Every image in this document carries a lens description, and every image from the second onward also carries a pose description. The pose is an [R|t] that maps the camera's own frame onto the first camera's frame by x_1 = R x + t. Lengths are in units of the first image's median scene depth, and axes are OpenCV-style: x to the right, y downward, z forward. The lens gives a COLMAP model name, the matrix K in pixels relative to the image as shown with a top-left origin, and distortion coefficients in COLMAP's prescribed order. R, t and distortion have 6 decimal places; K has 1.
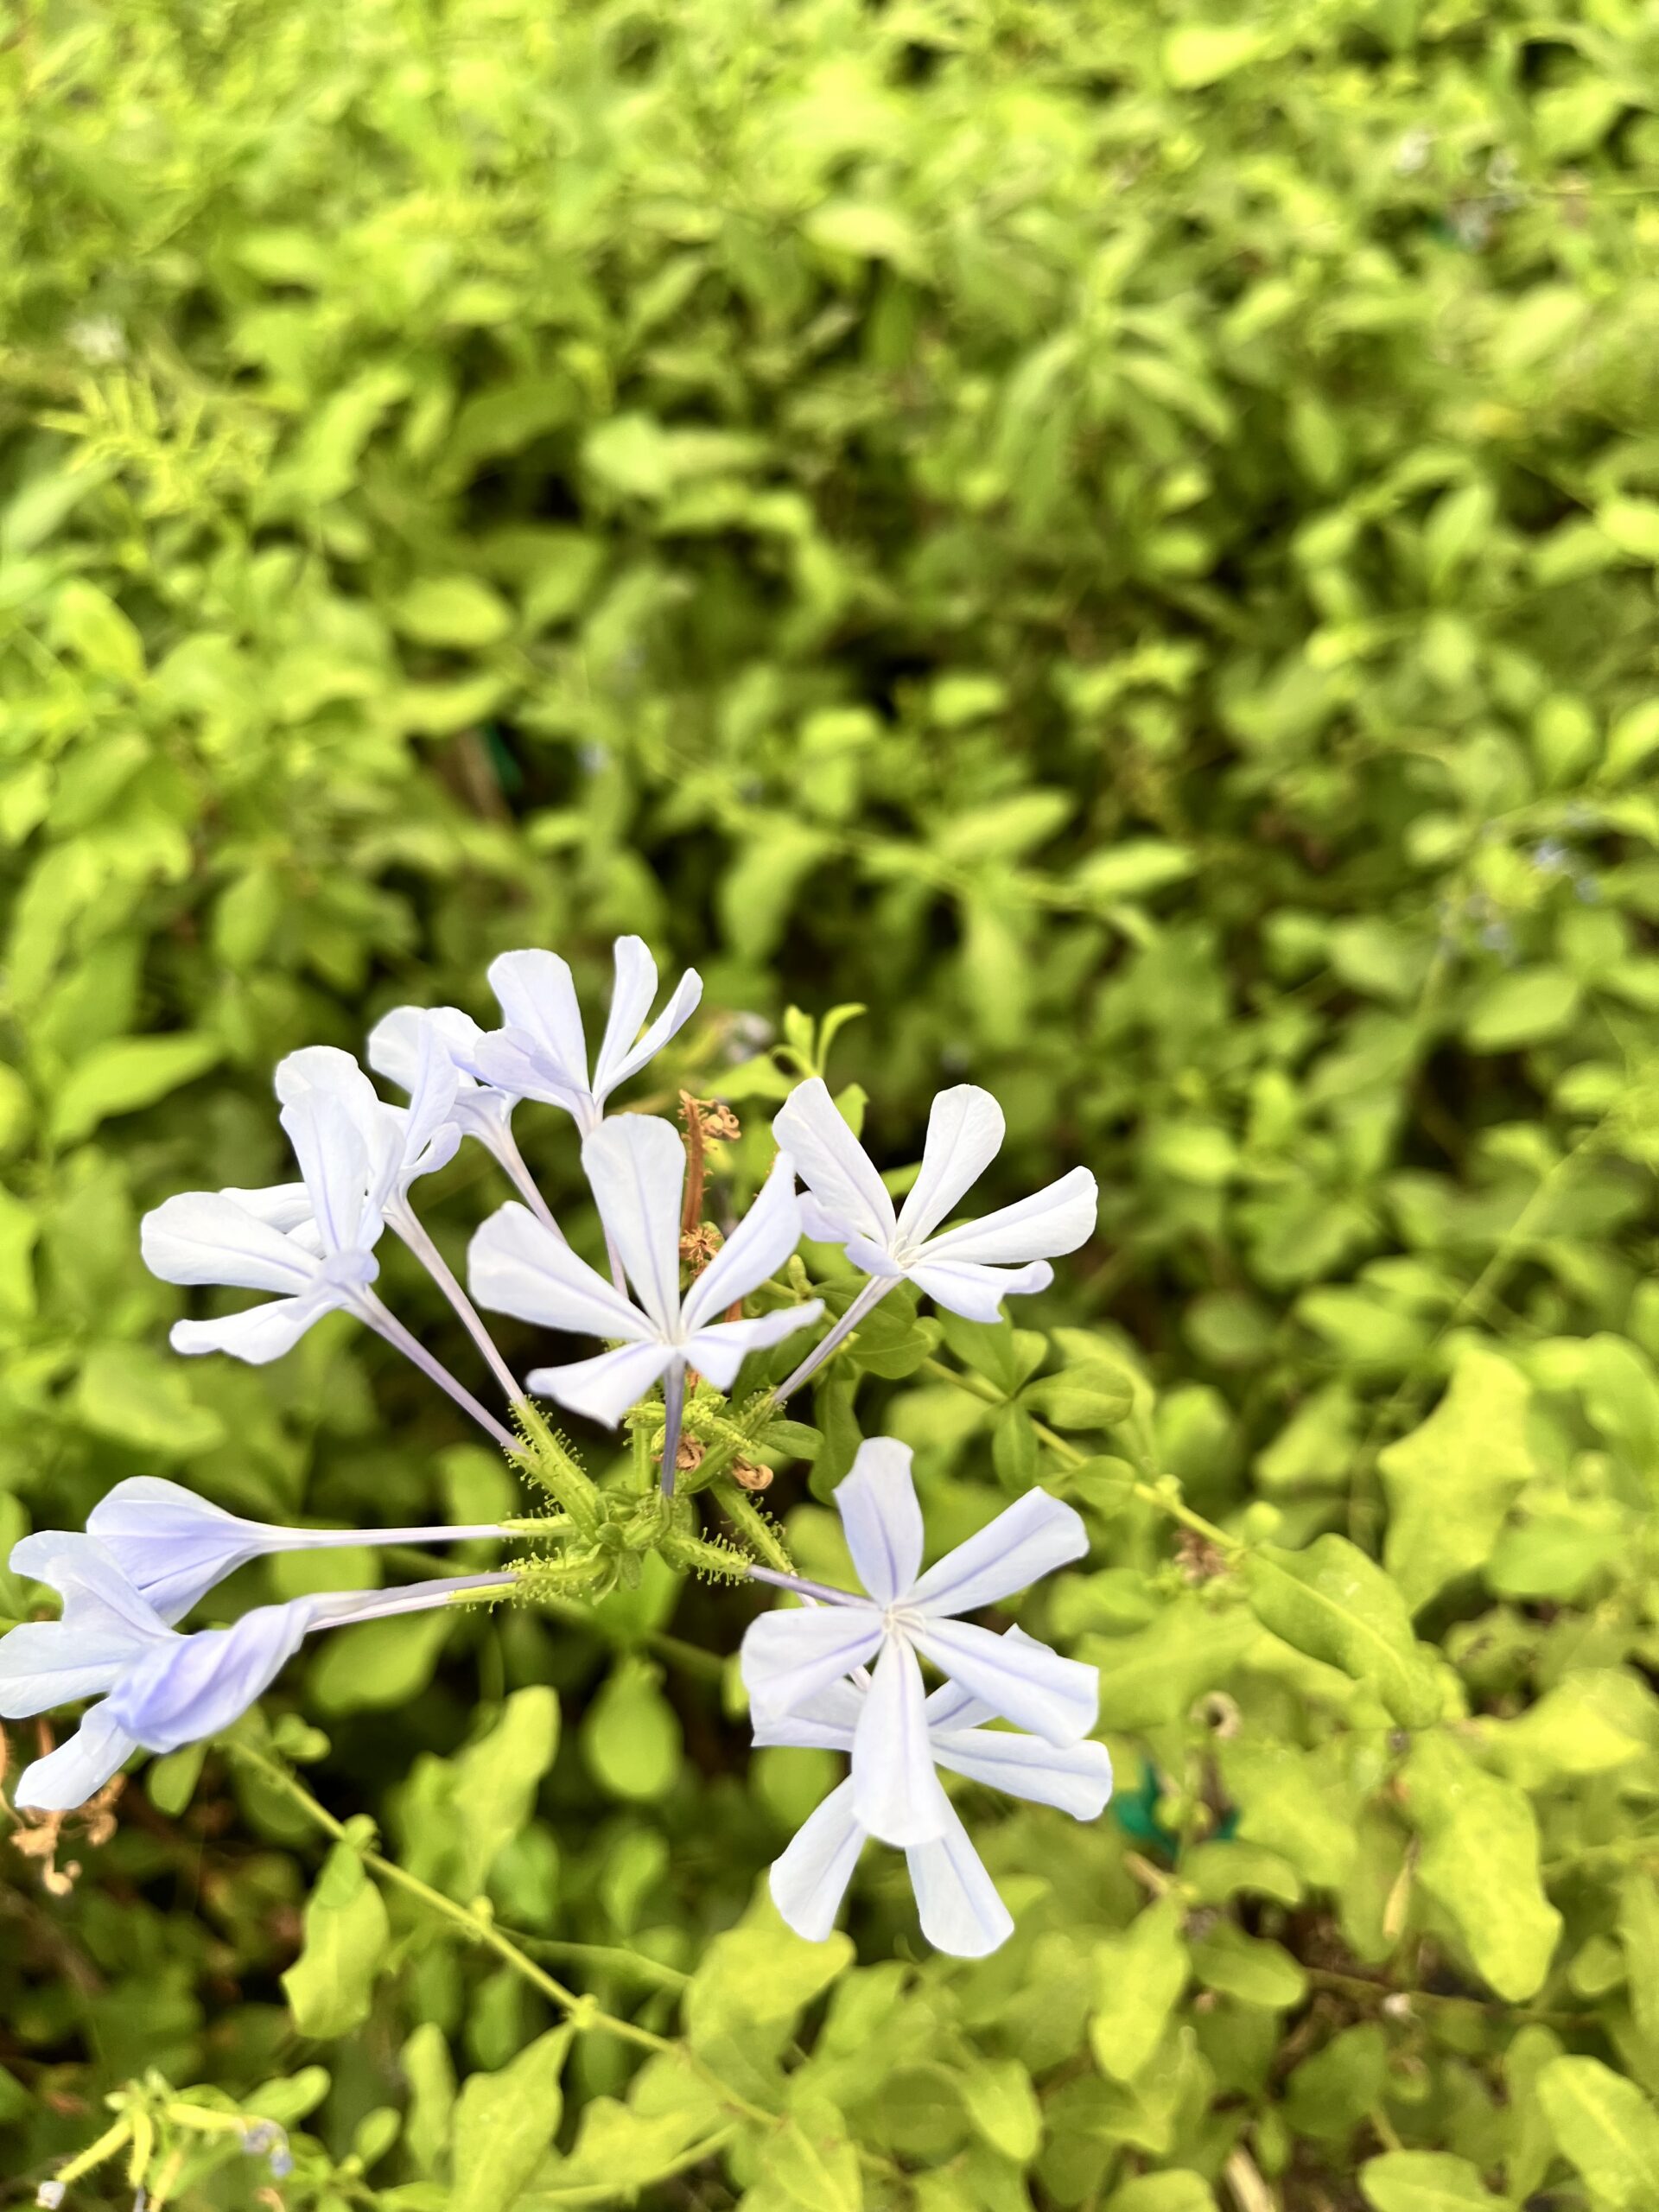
lens RADIAL K [[1680.4, 0, 841.6], [0, 1680.4, 1104.9], [0, 0, 1]] dist [0.053077, -0.082514]
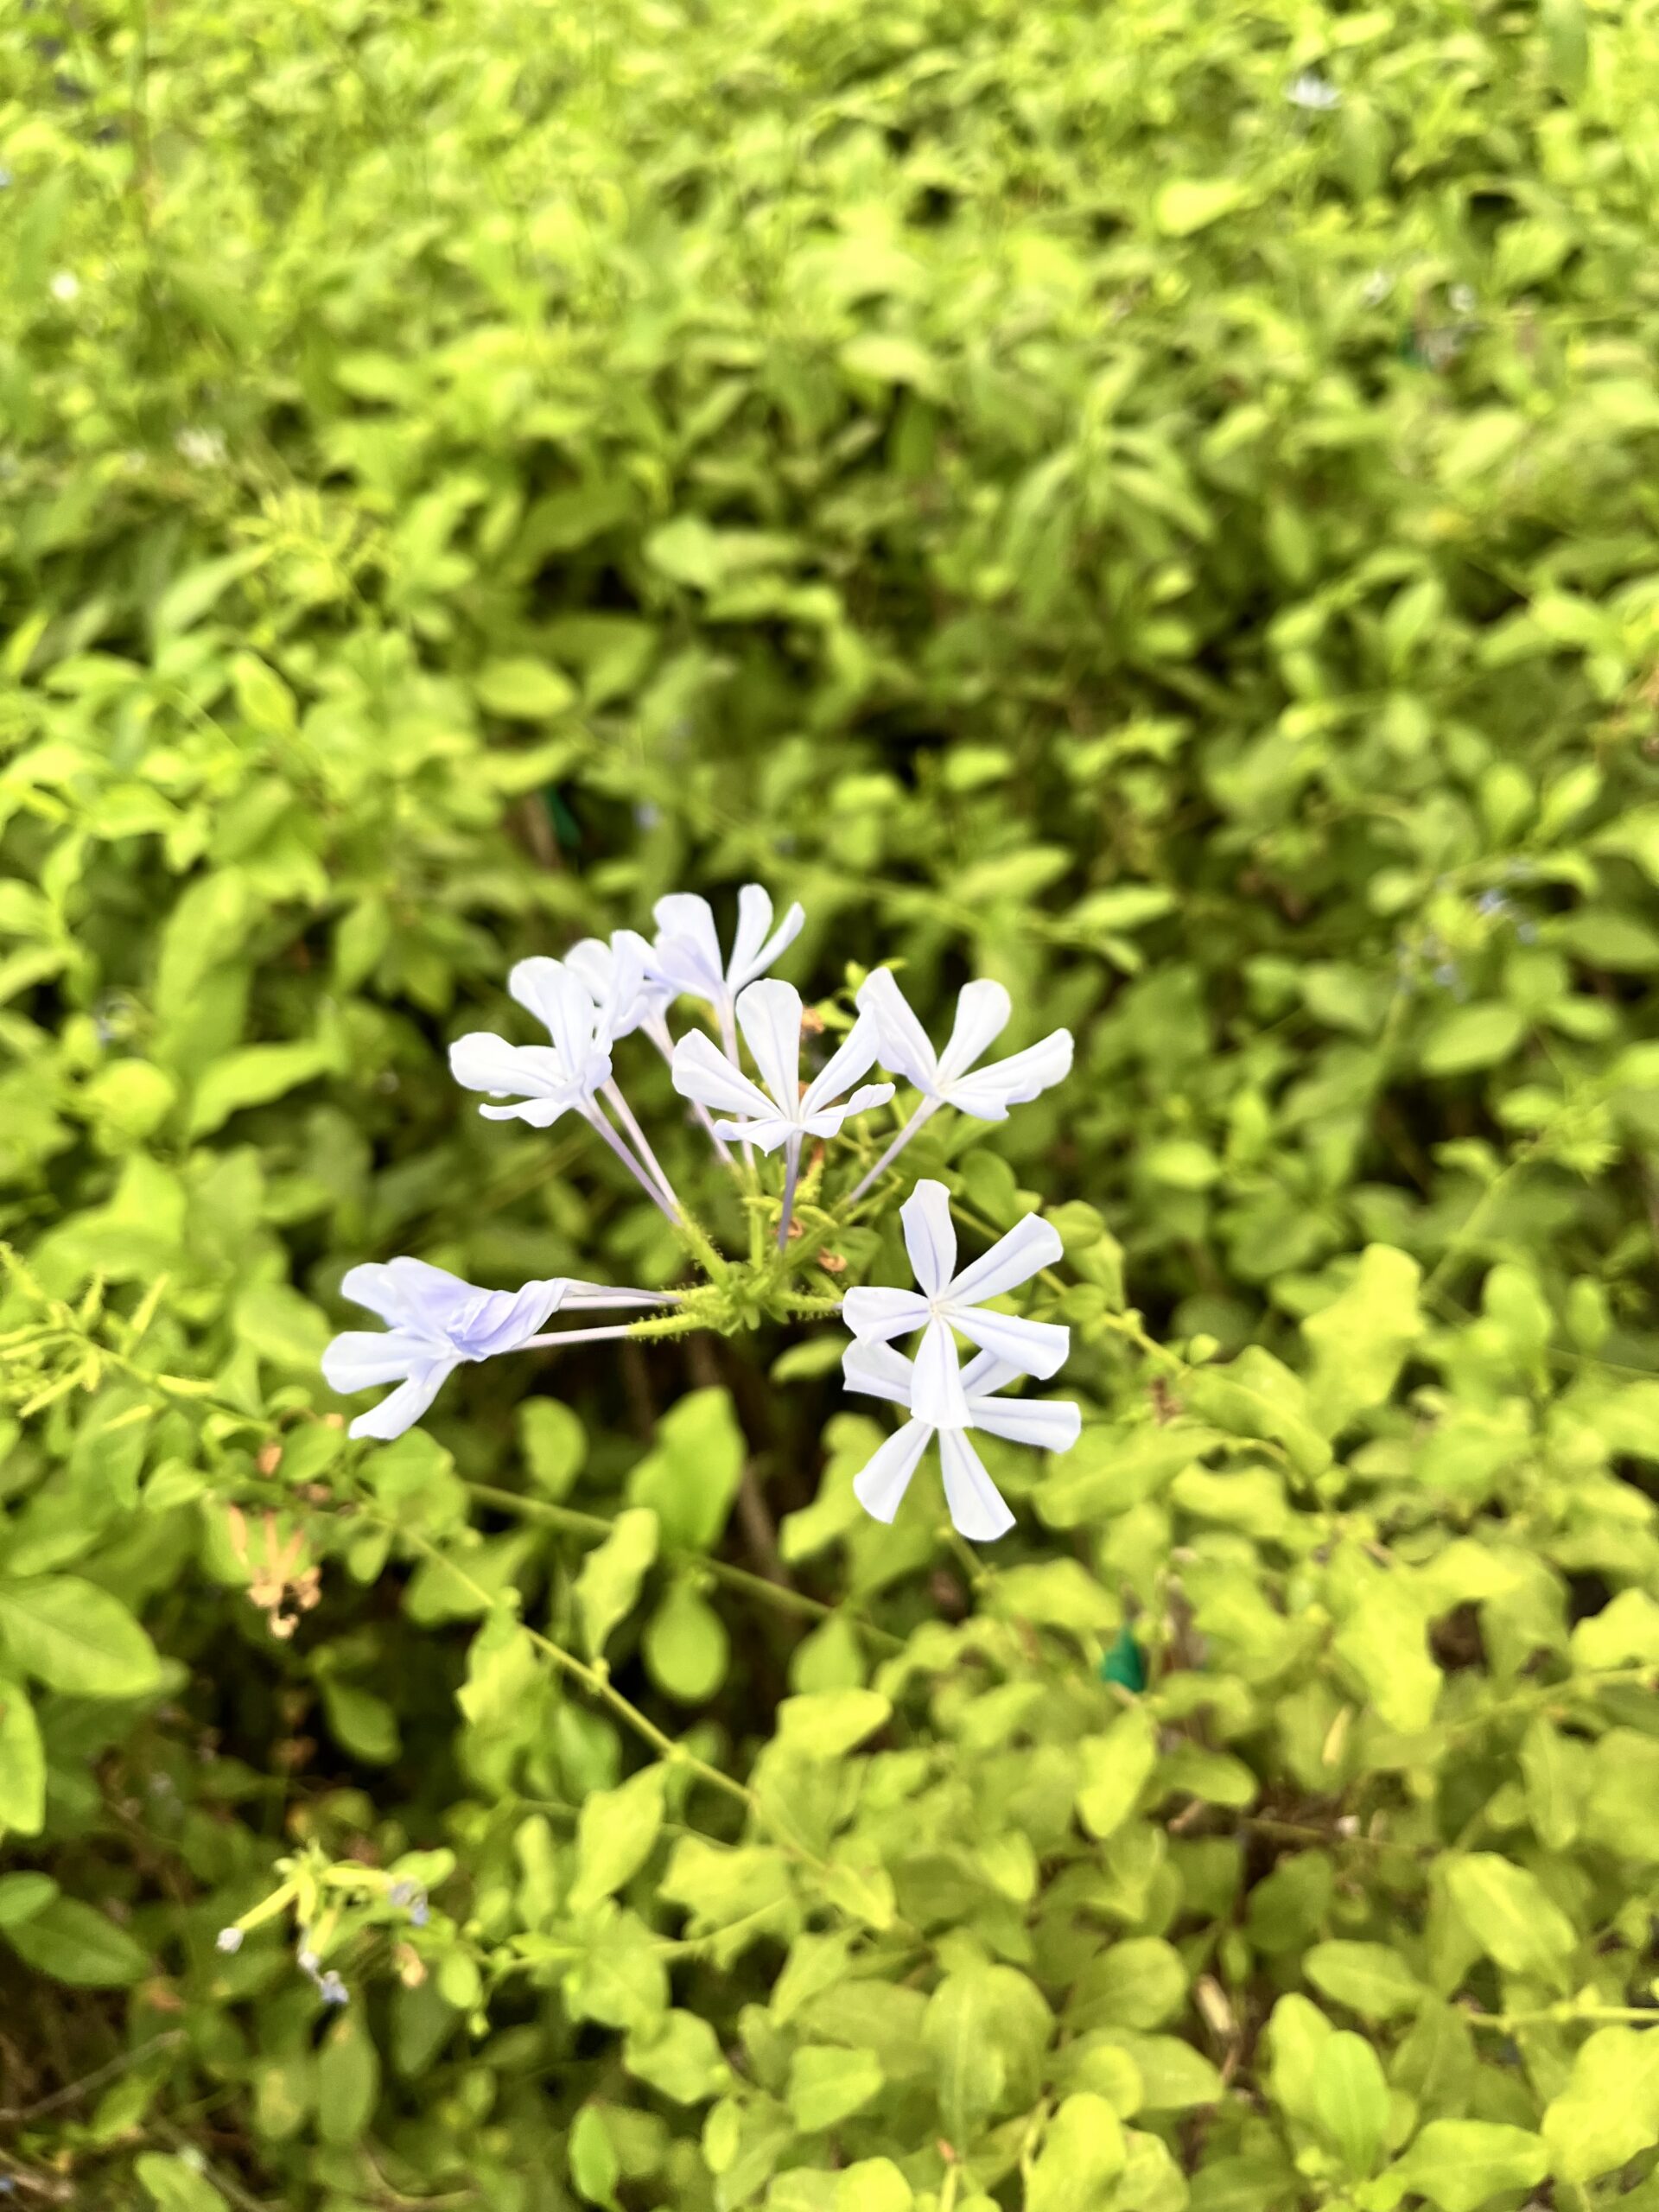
lens RADIAL K [[1687.3, 0, 825.0], [0, 1687.3, 1111.5], [0, 0, 1]] dist [0.059449, -0.090696]
pose [[0.999886, 0.008163, -0.012737, -0.011735], [-0.008761, 0.998828, -0.047592, 0.045097], [0.012334, 0.047698, 0.998786, -0.121029]]
